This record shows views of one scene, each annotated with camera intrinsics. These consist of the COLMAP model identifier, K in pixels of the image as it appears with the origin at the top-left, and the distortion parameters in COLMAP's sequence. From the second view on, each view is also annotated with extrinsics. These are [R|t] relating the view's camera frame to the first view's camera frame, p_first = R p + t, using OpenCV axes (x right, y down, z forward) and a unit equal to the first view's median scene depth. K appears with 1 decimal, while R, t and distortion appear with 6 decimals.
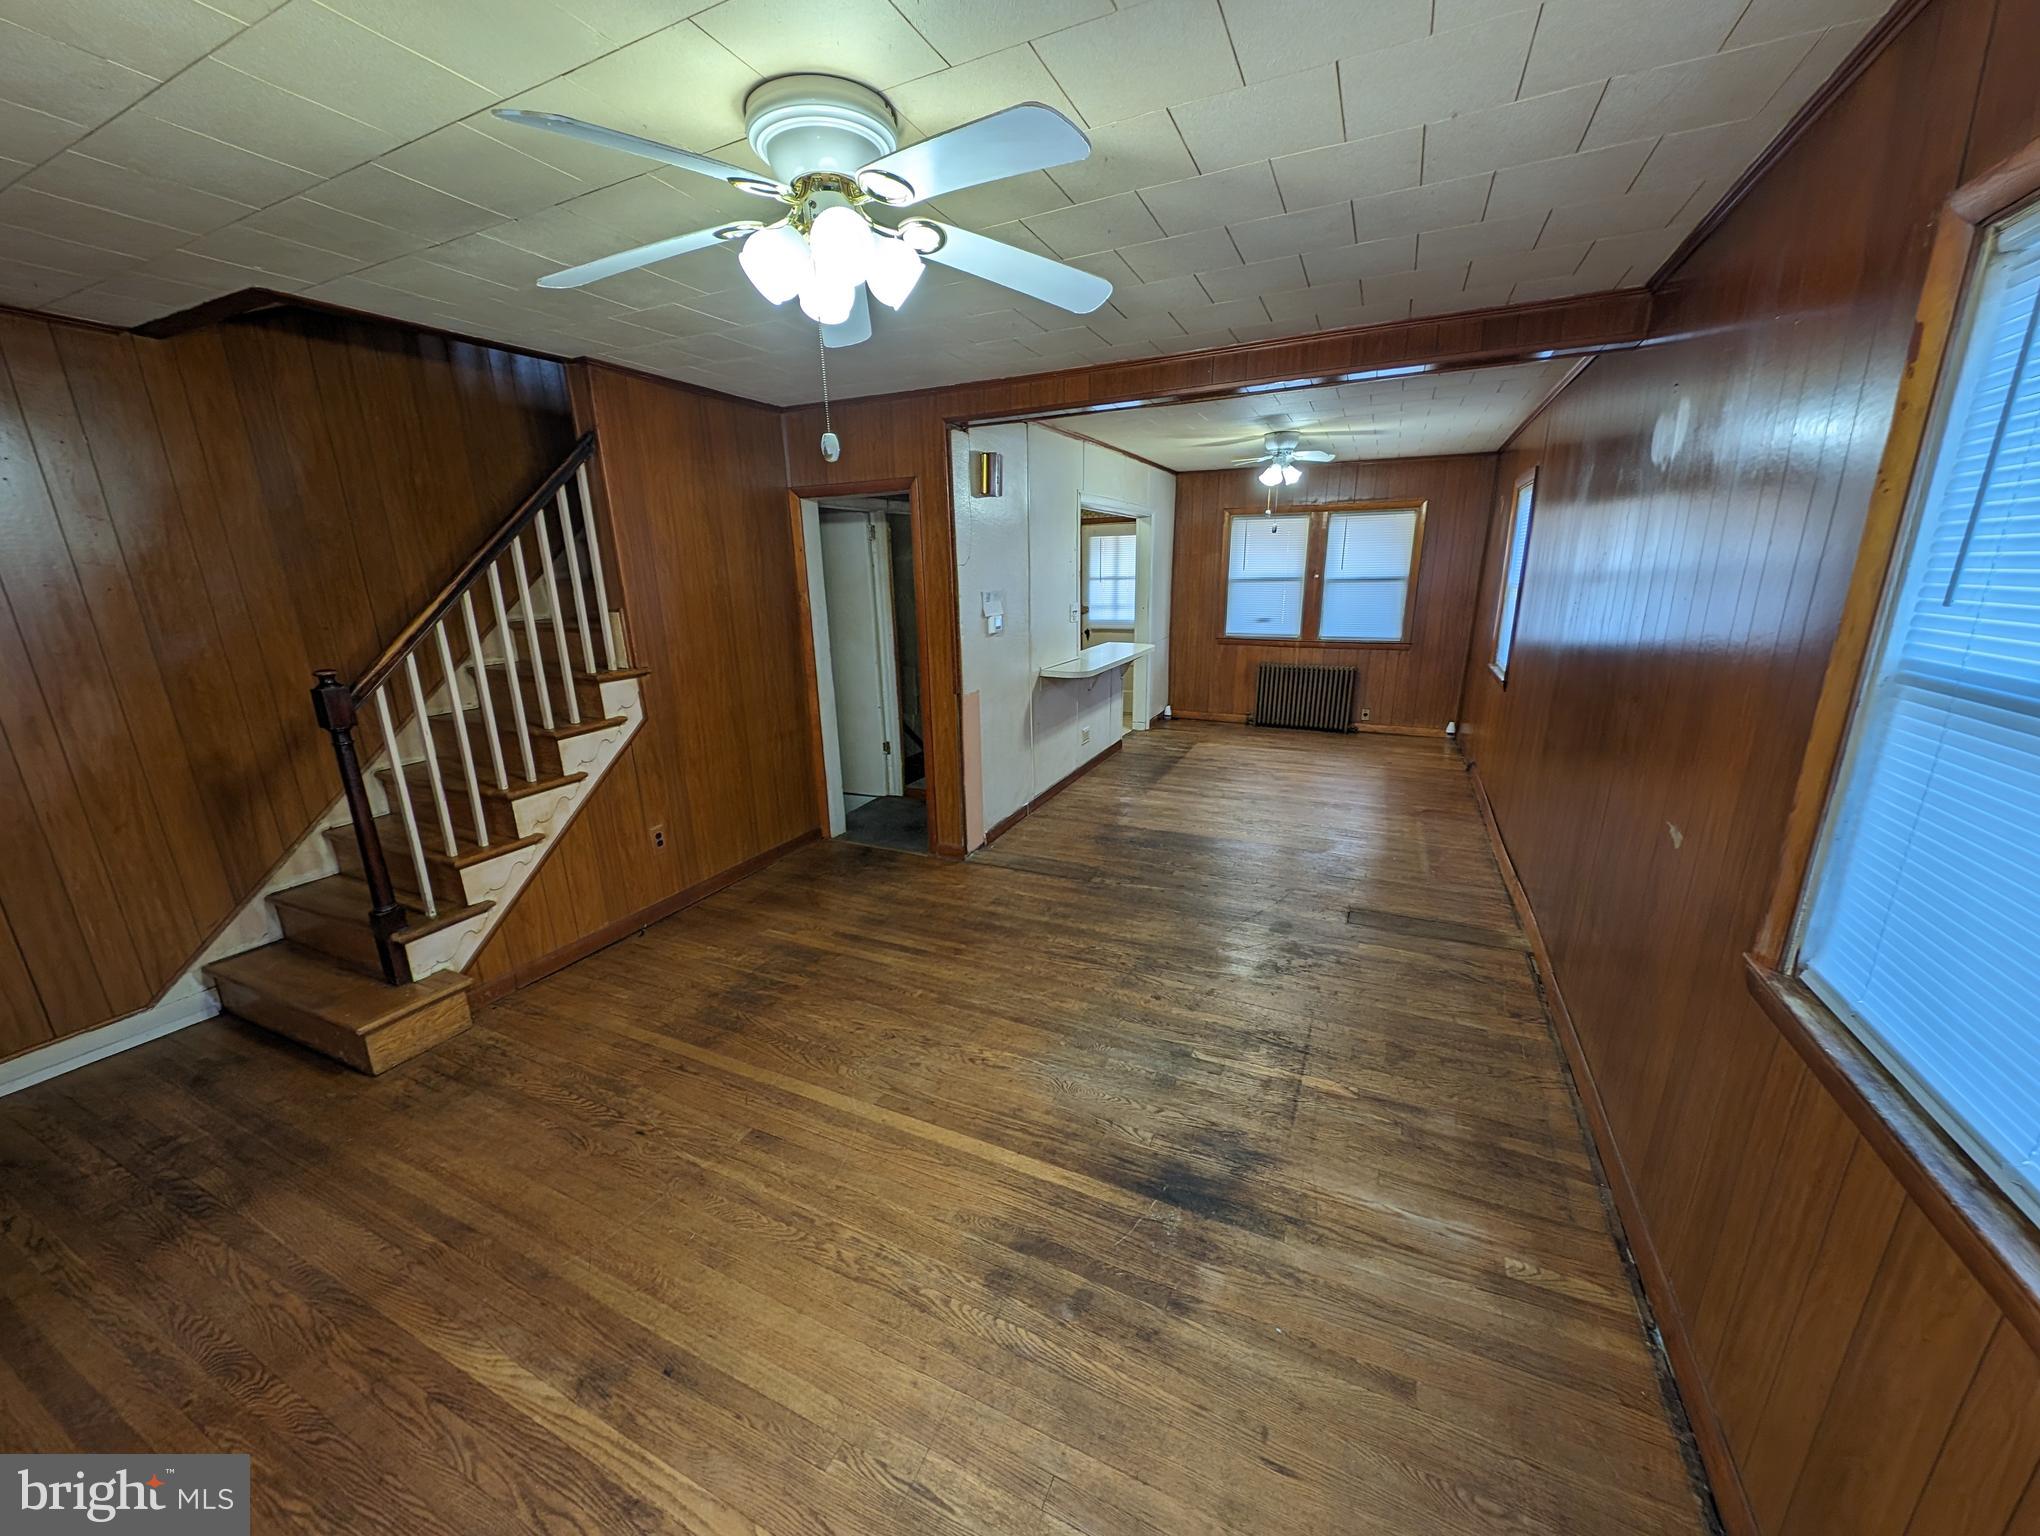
lens RADIAL K [[767.3, 0, 1015.2], [0, 767.3, 779.9], [0, 0, 1]] dist [0.016983, -0.007055]
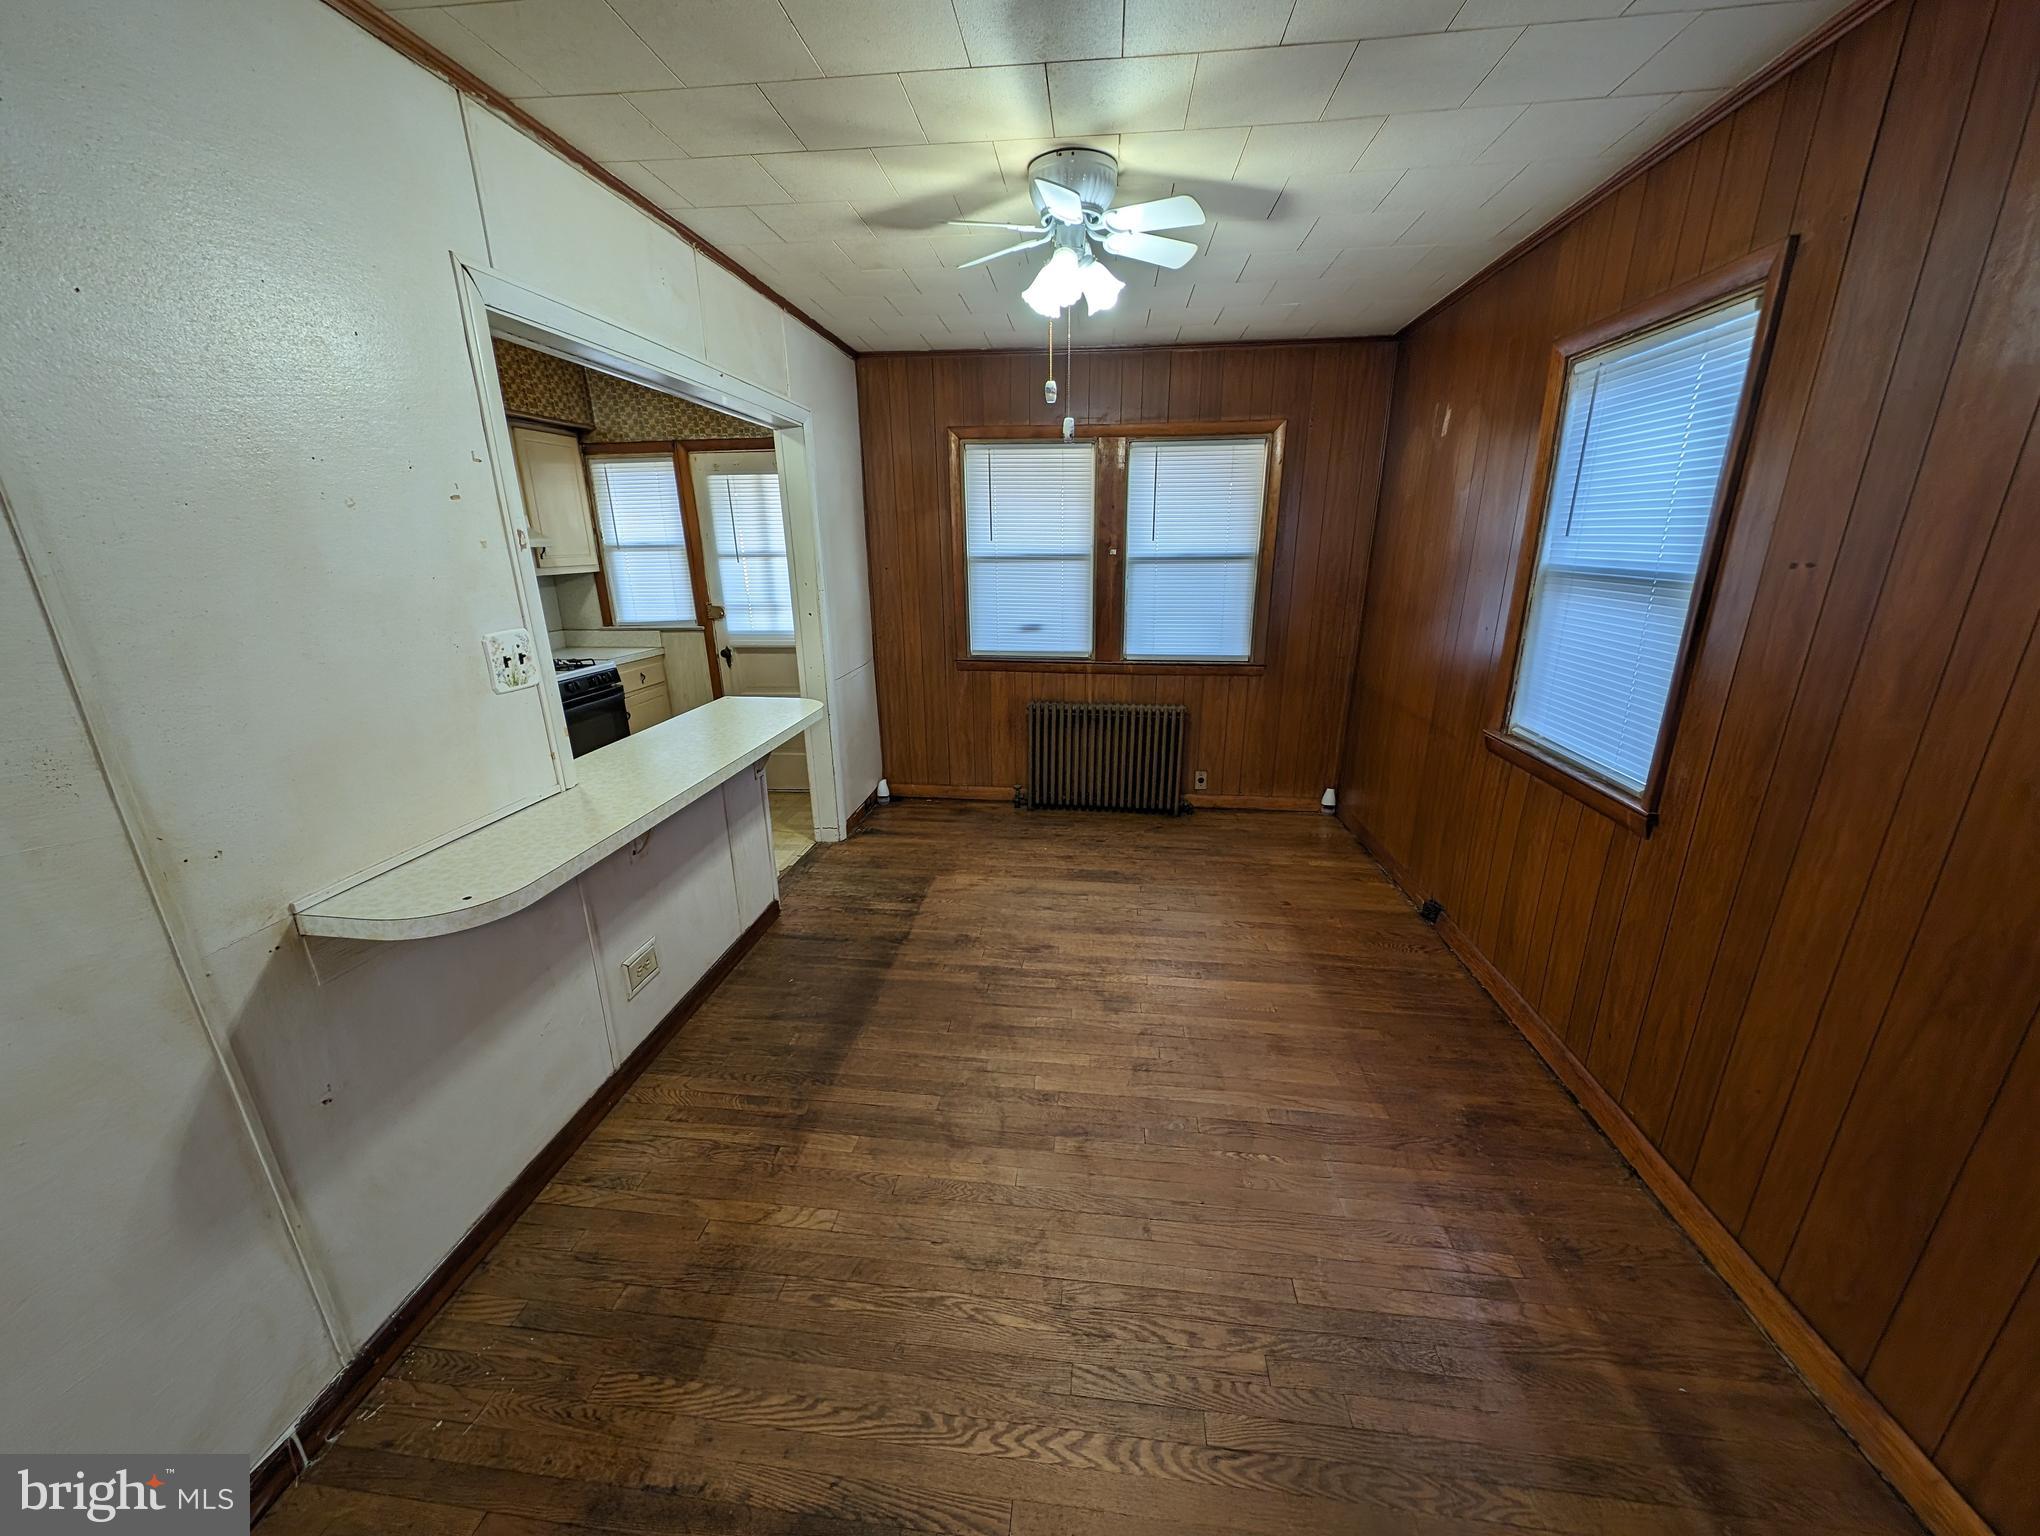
lens RADIAL K [[762.6, 0, 1019.9], [0, 762.6, 778.3], [0, 0, 1]] dist [0.000282, -0.000495]
pose [[0.945661, -0.090780, 0.312225, 0.220989], [0.081910, 0.995778, 0.041440, -0.210449], [-0.314669, -0.013614, 0.949104, 0.802414]]
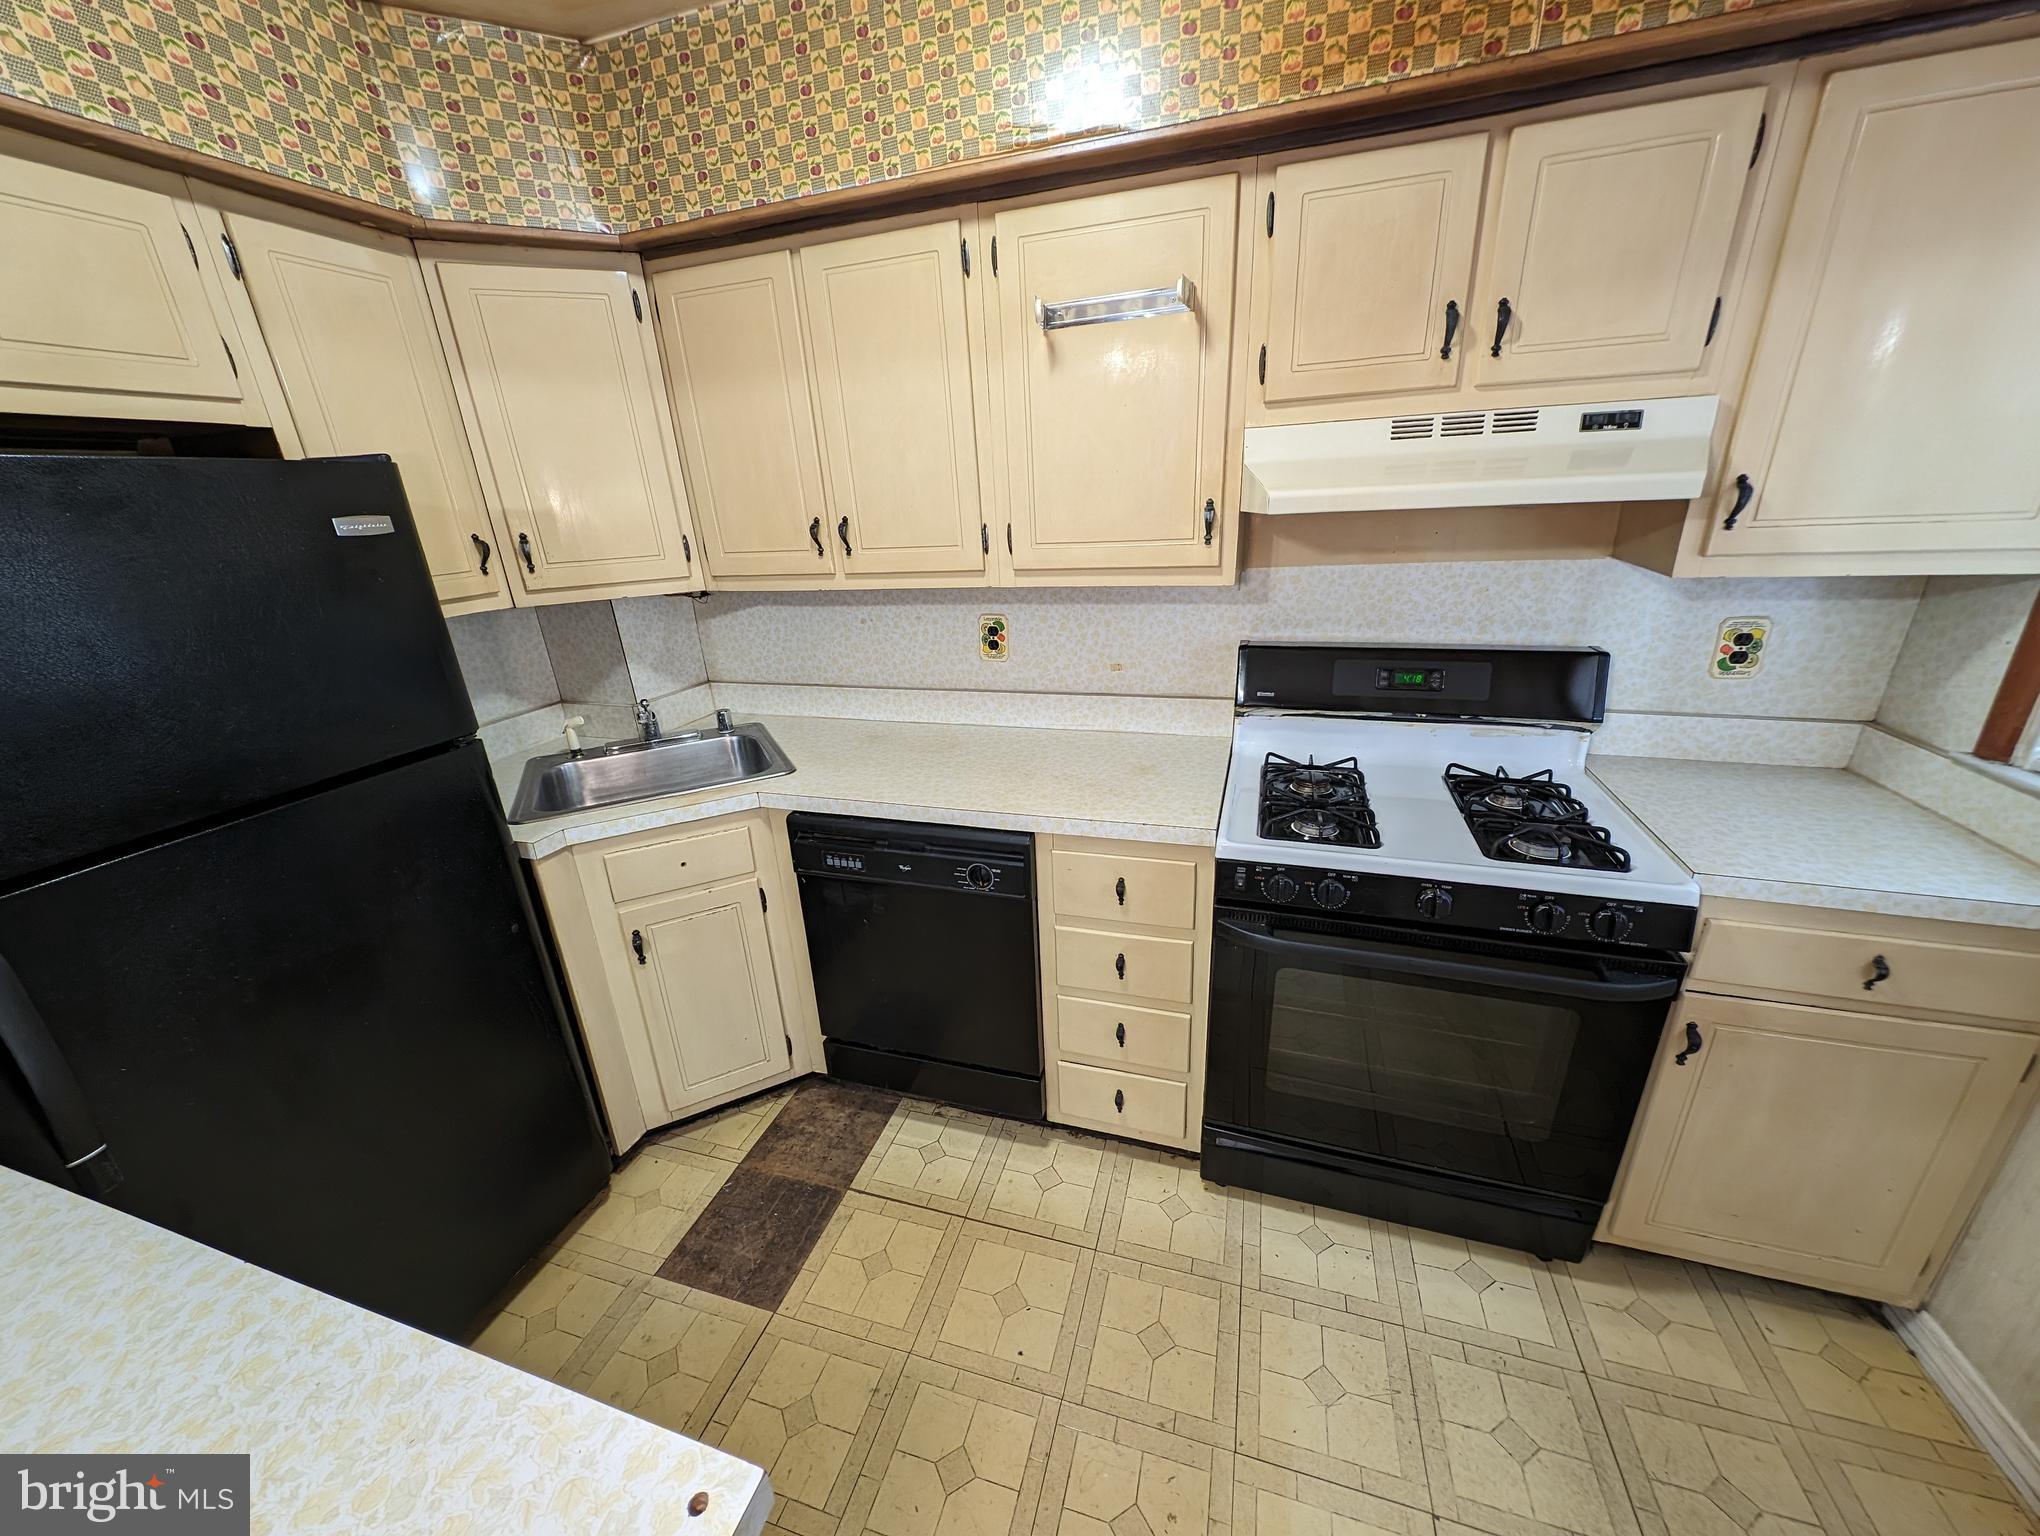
lens RADIAL K [[767.3, 0, 1015.2], [0, 767.3, 779.9], [0, 0, 1]] dist [0.016983, -0.007055]
pose [[0.132365, 0.366649, -0.920895, 0.272040], [-0.219214, 0.916892, 0.333547, -0.437378], [0.966656, 0.157724, 0.201739, 1.557628]]
